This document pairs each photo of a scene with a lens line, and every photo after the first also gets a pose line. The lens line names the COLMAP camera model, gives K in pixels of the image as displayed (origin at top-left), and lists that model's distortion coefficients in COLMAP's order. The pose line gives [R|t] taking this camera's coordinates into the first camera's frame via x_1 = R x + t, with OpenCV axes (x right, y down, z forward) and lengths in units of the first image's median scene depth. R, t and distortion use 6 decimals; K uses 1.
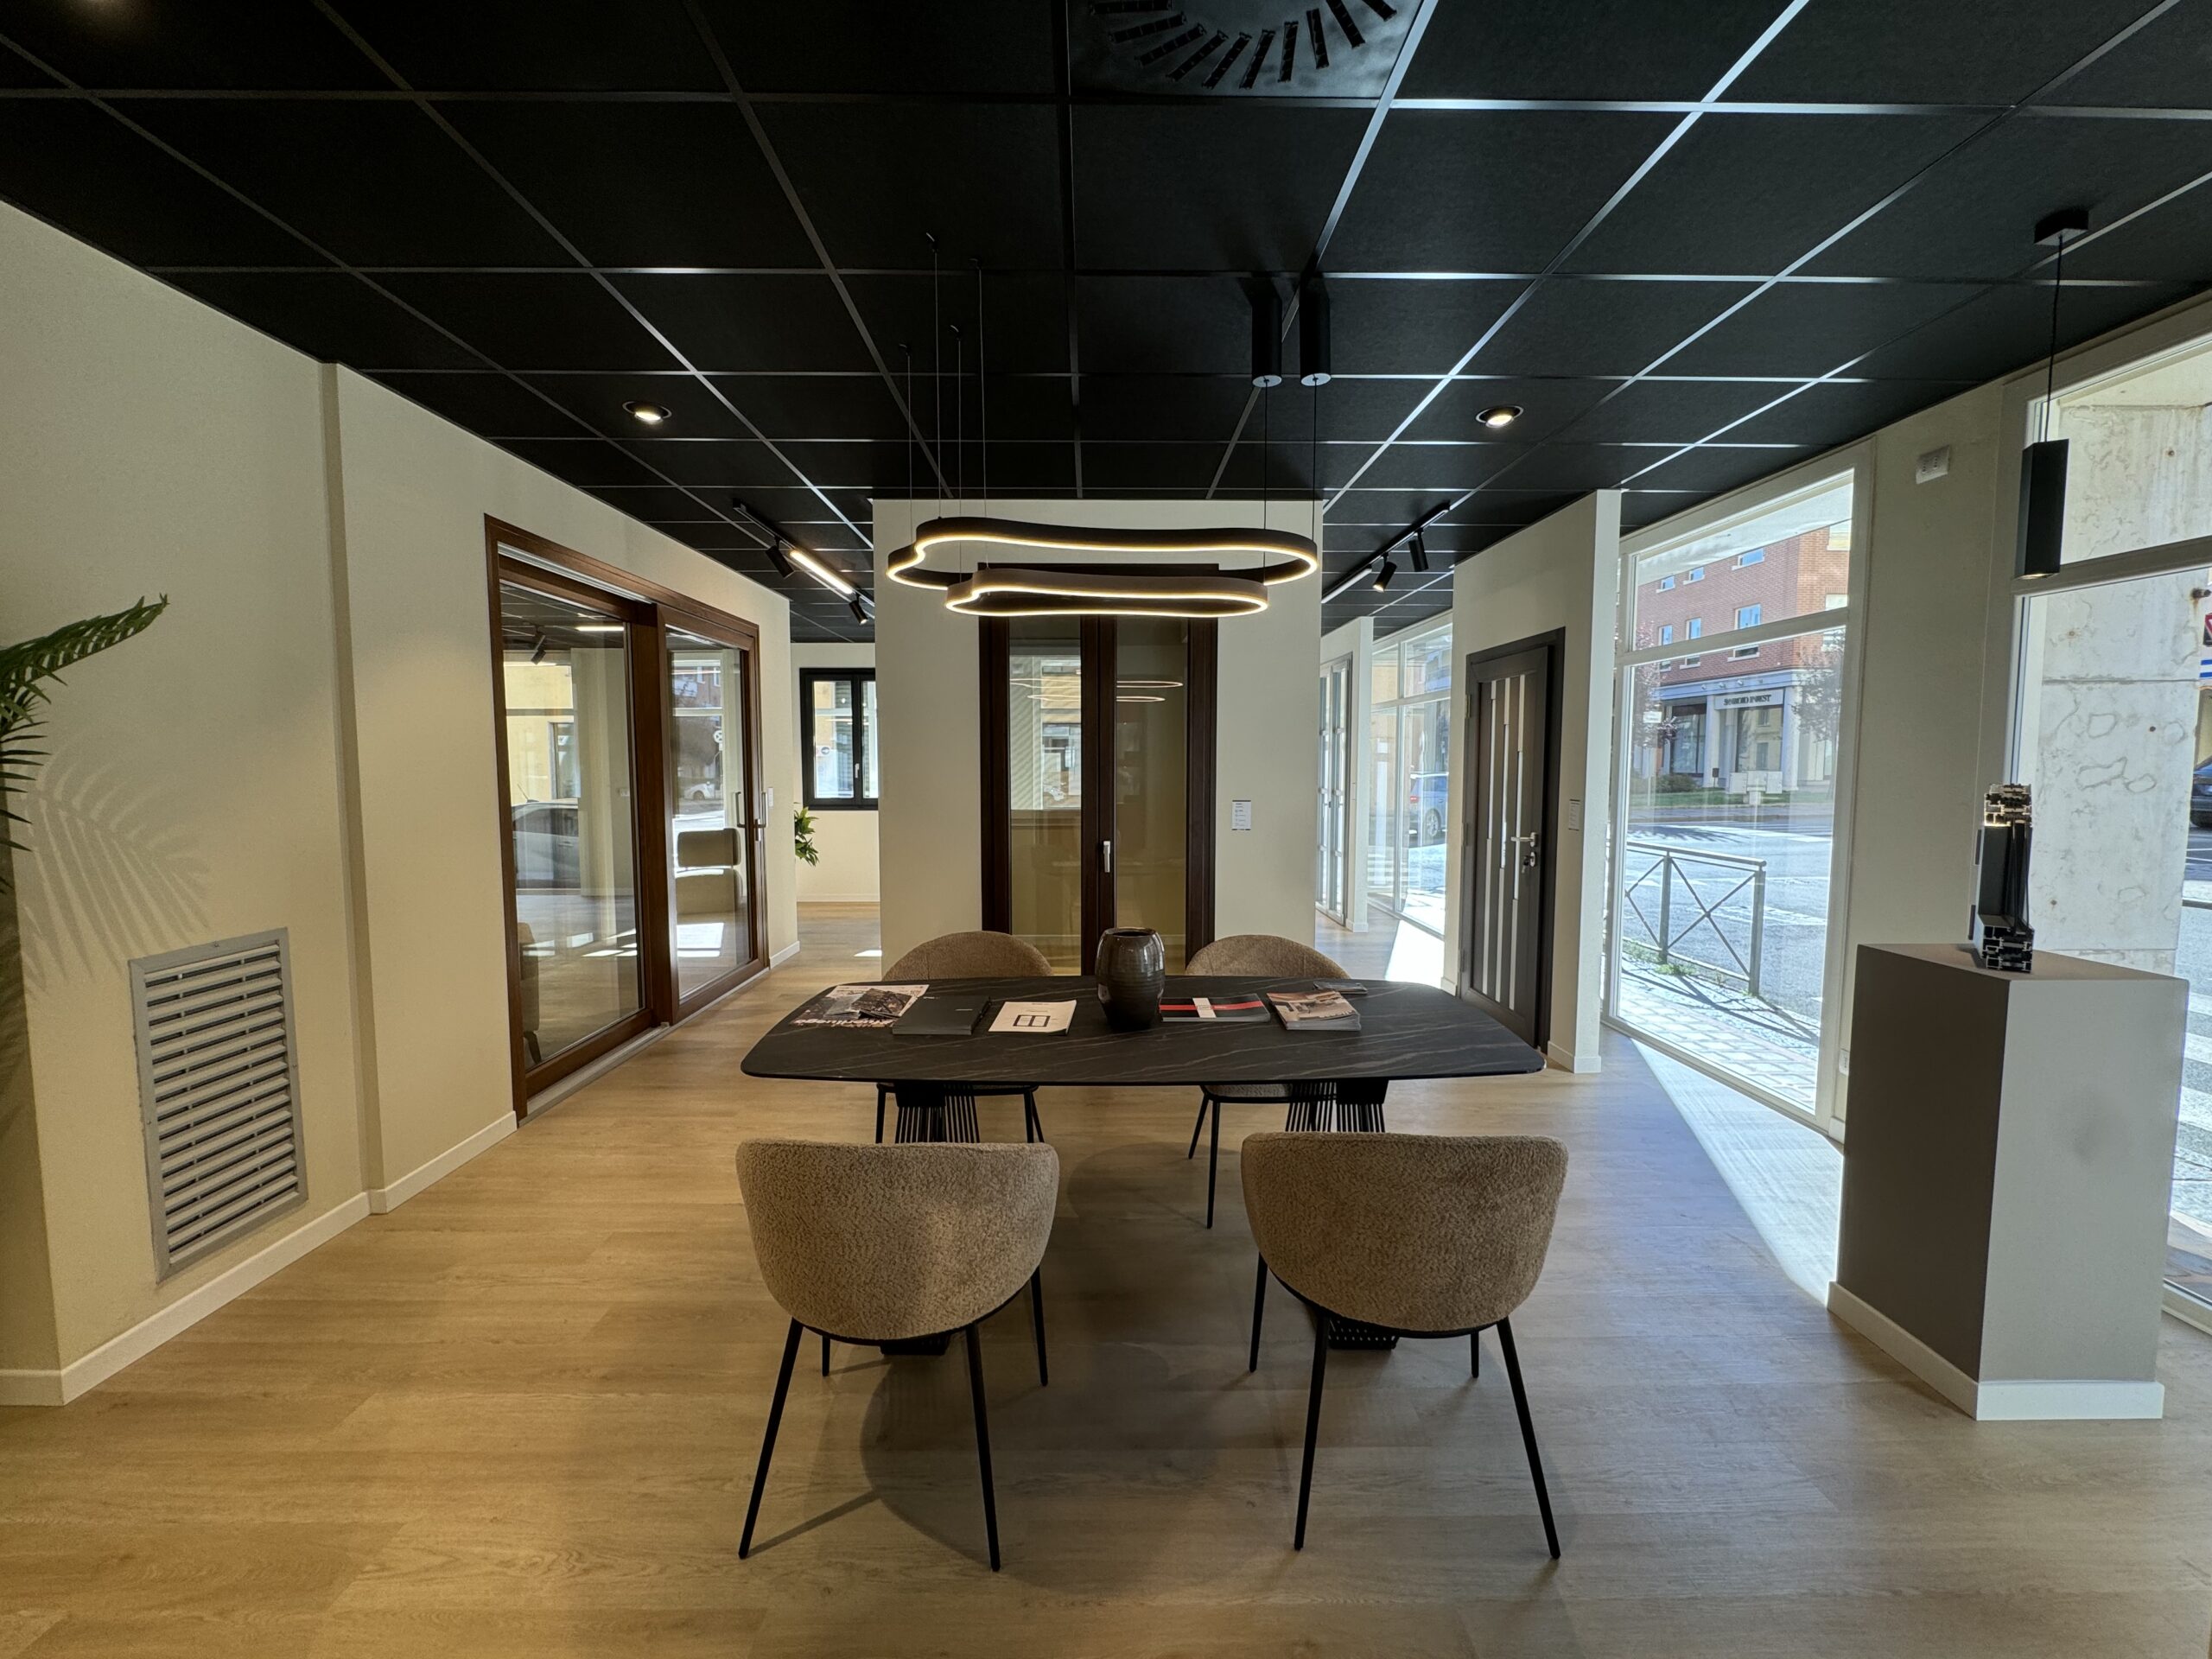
lens RADIAL K [[904.8, 0, 1103.6], [0, 904.8, 827.7], [0, 0, 1]] dist [-0.002676, 0.000001]
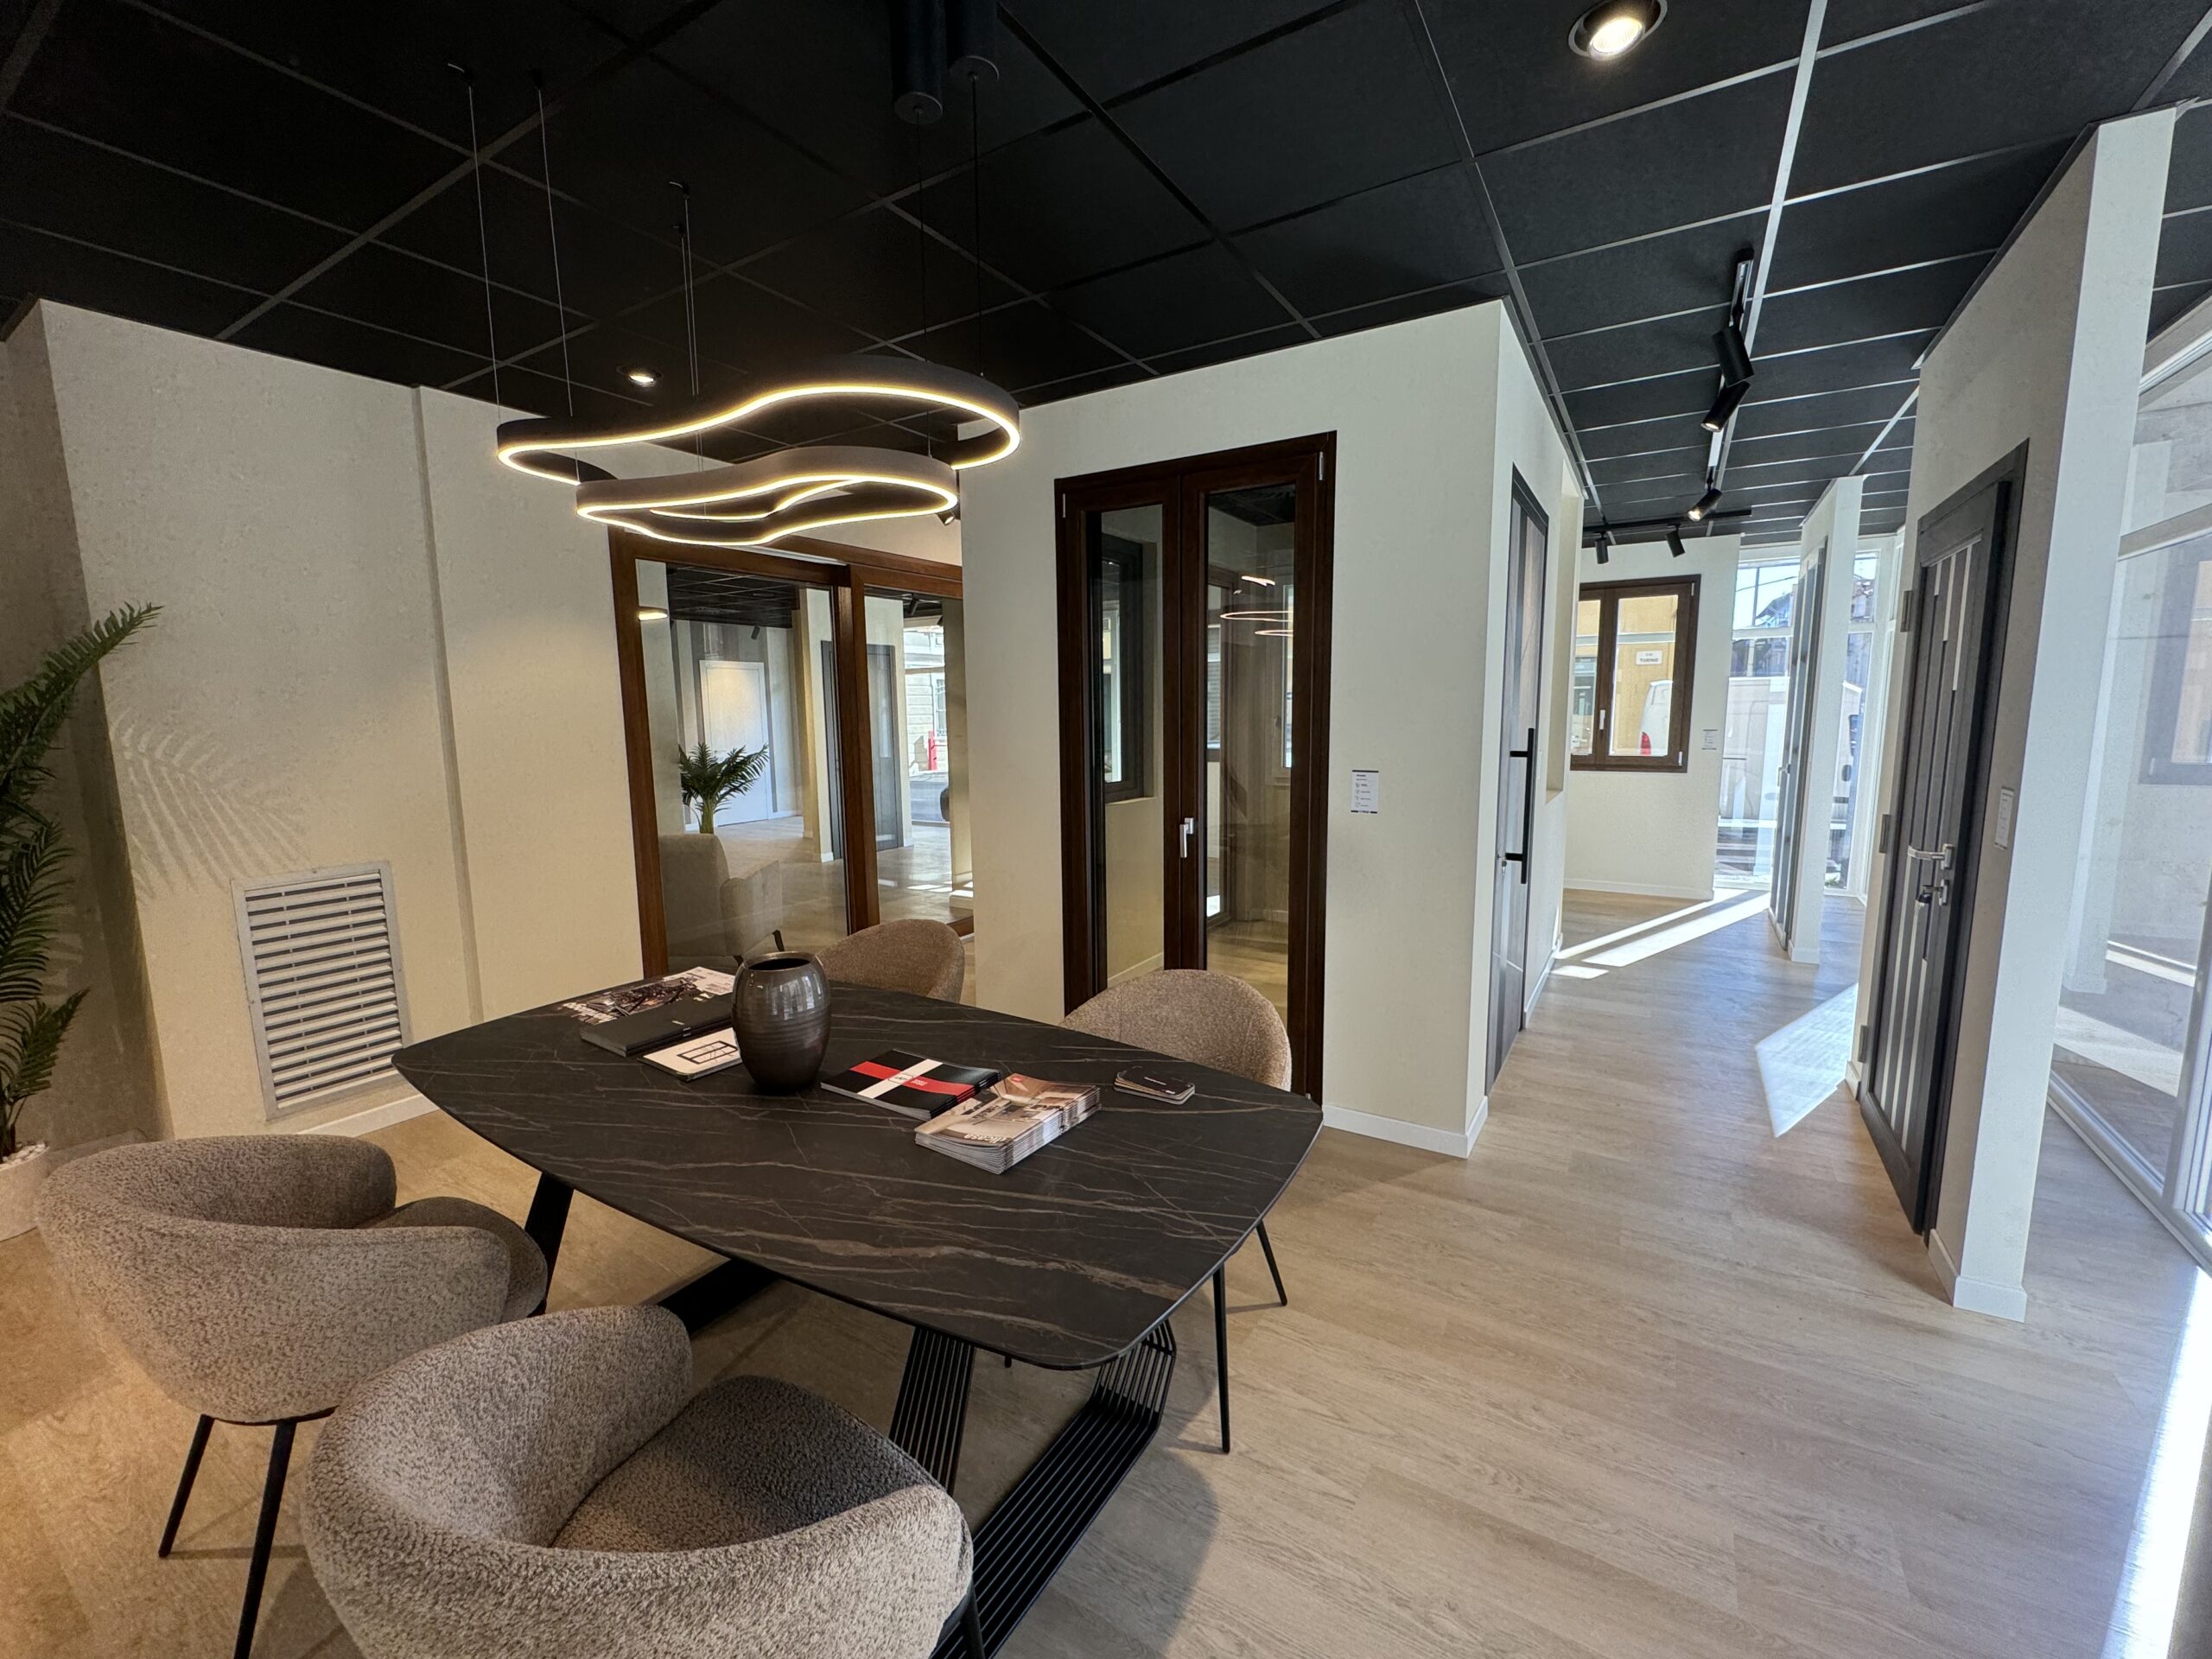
lens RADIAL K [[904.8, 0, 1103.6], [0, 904.8, 827.7], [0, 0, 1]] dist [-0.002676, 0.000001]
pose [[0.841624, 0.061070, -0.536600, 0.646207], [-0.026590, 0.997067, 0.071770, -0.053791], [0.539409, -0.046135, 0.840779, 0.528549]]
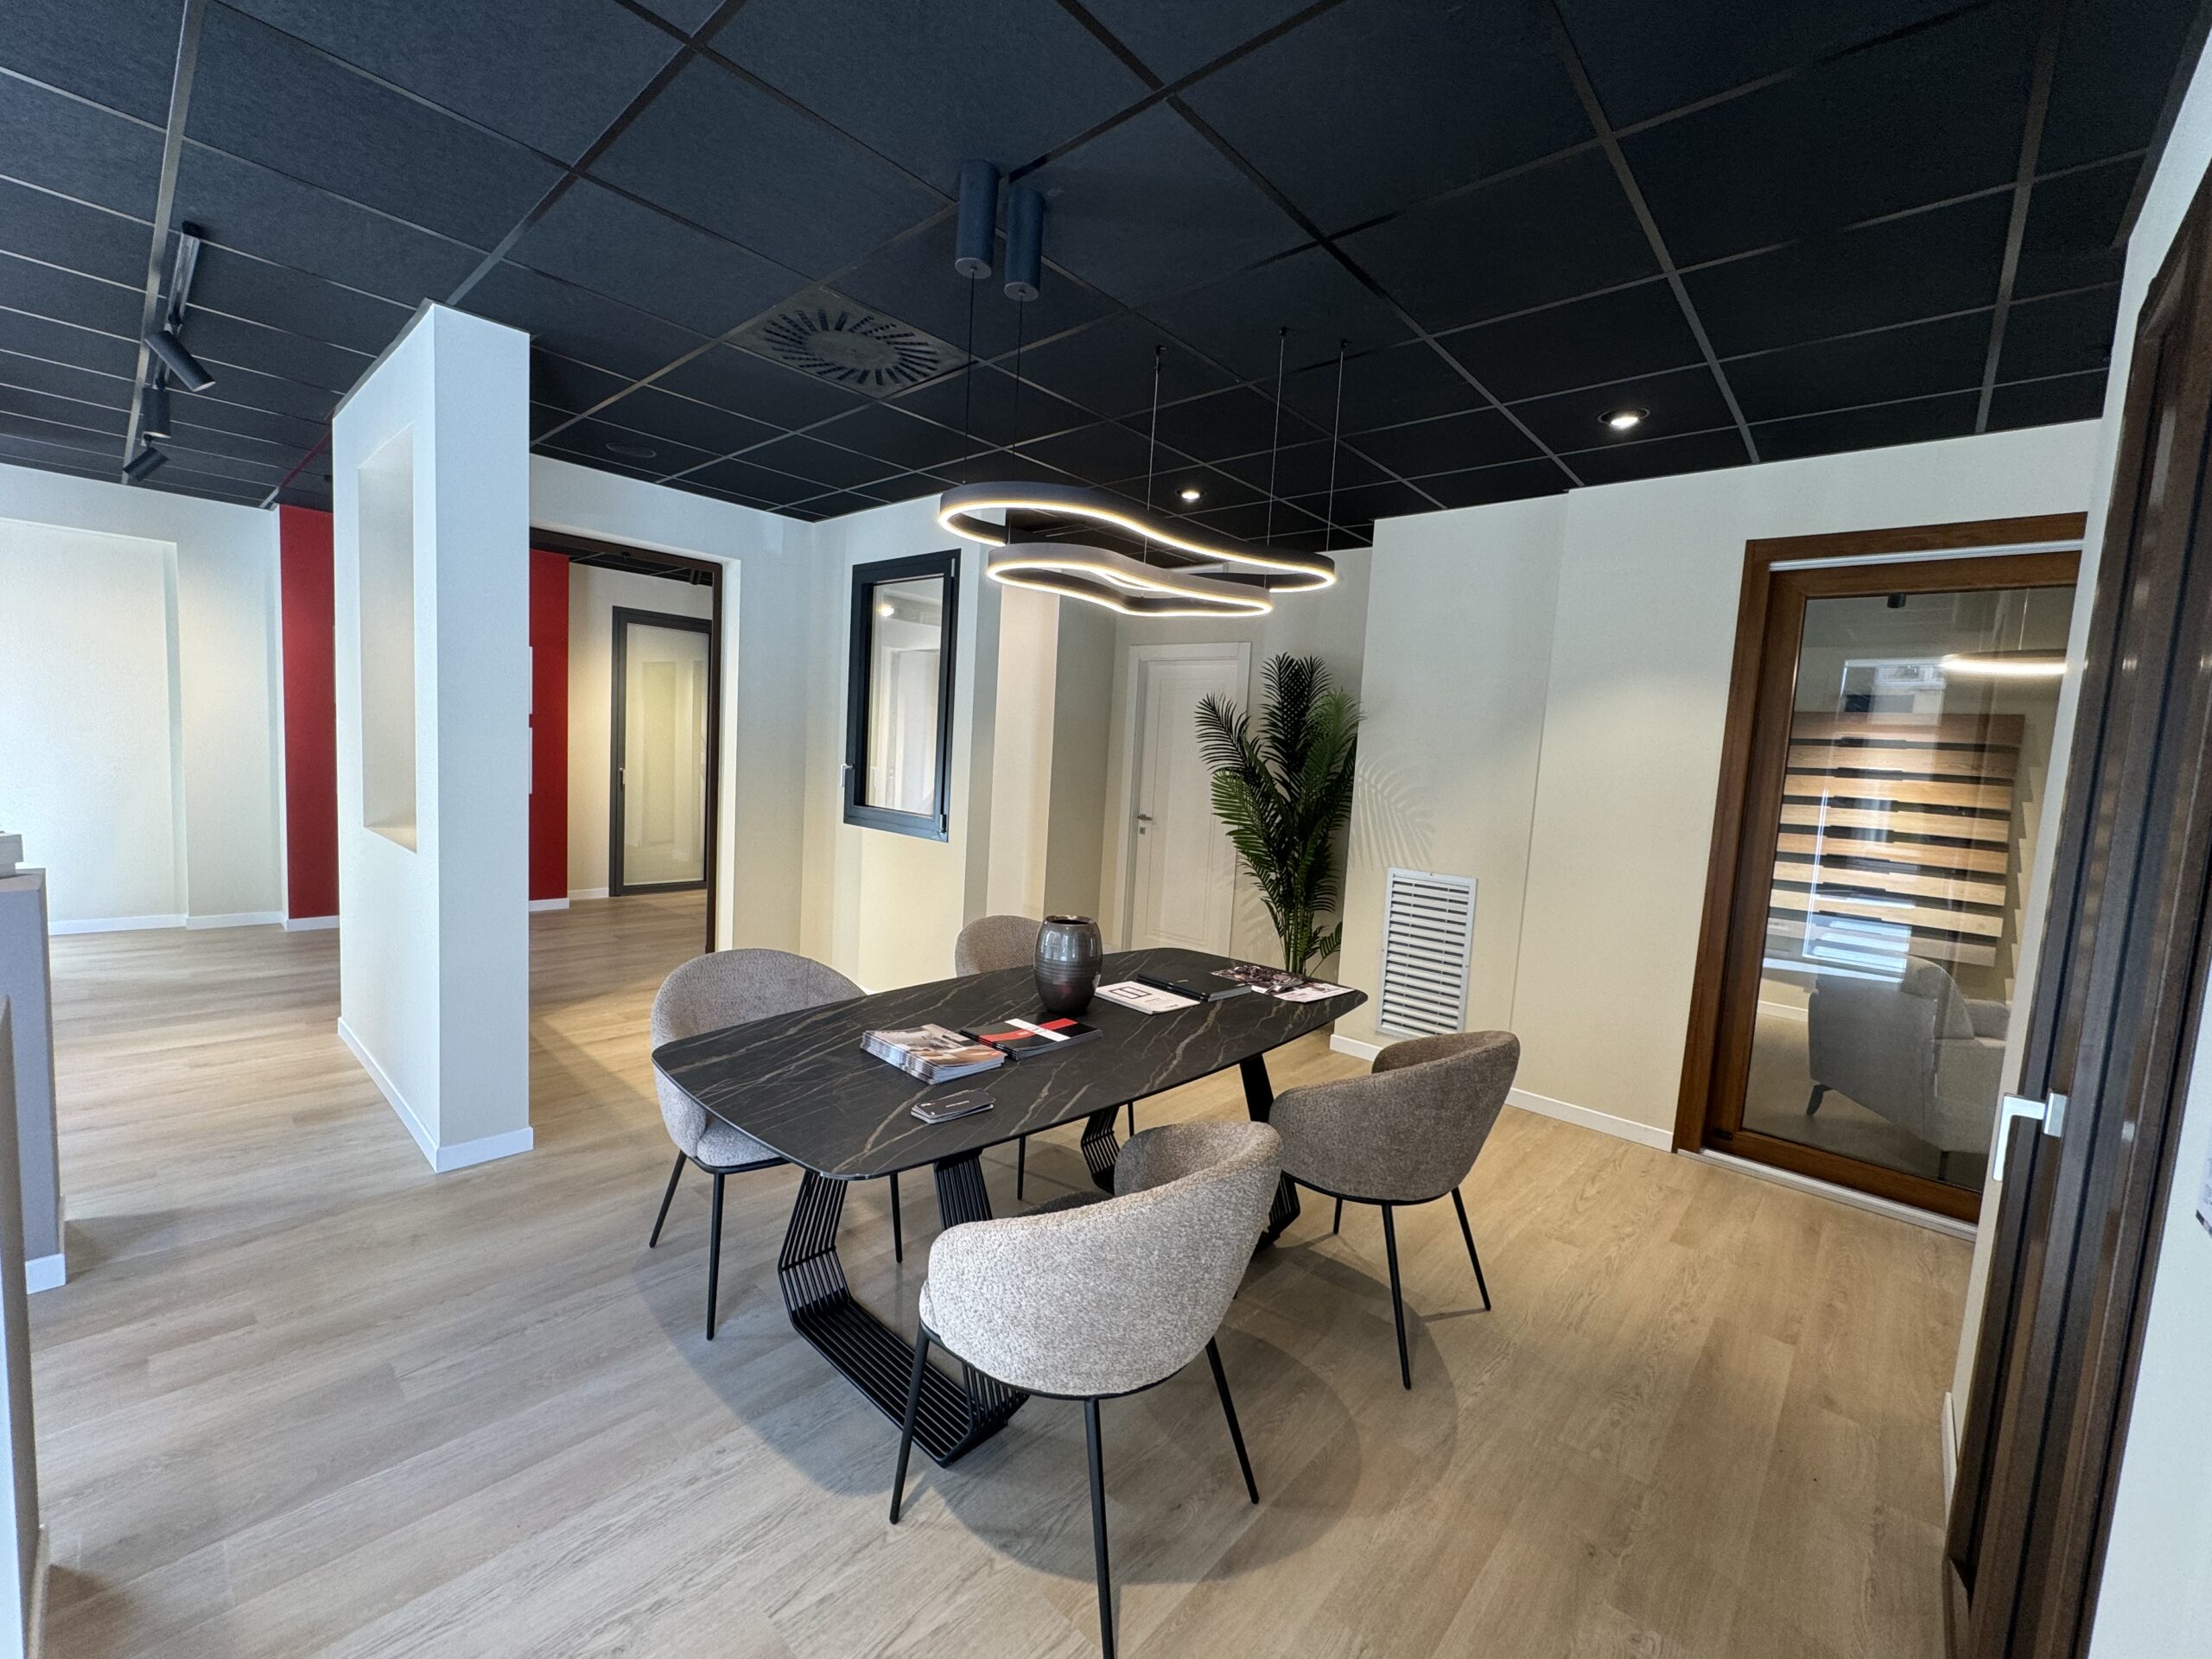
lens RADIAL K [[904.8, 0, 1103.6], [0, 904.8, 827.7], [0, 0, 1]] dist [-0.002676, 0.000001]
pose [[-0.677368, 0.025525, -0.735201, 0.753796], [-0.109753, 0.984706, 0.135307, -0.129877], [0.727411, 0.172343, -0.664207, 1.694251]]
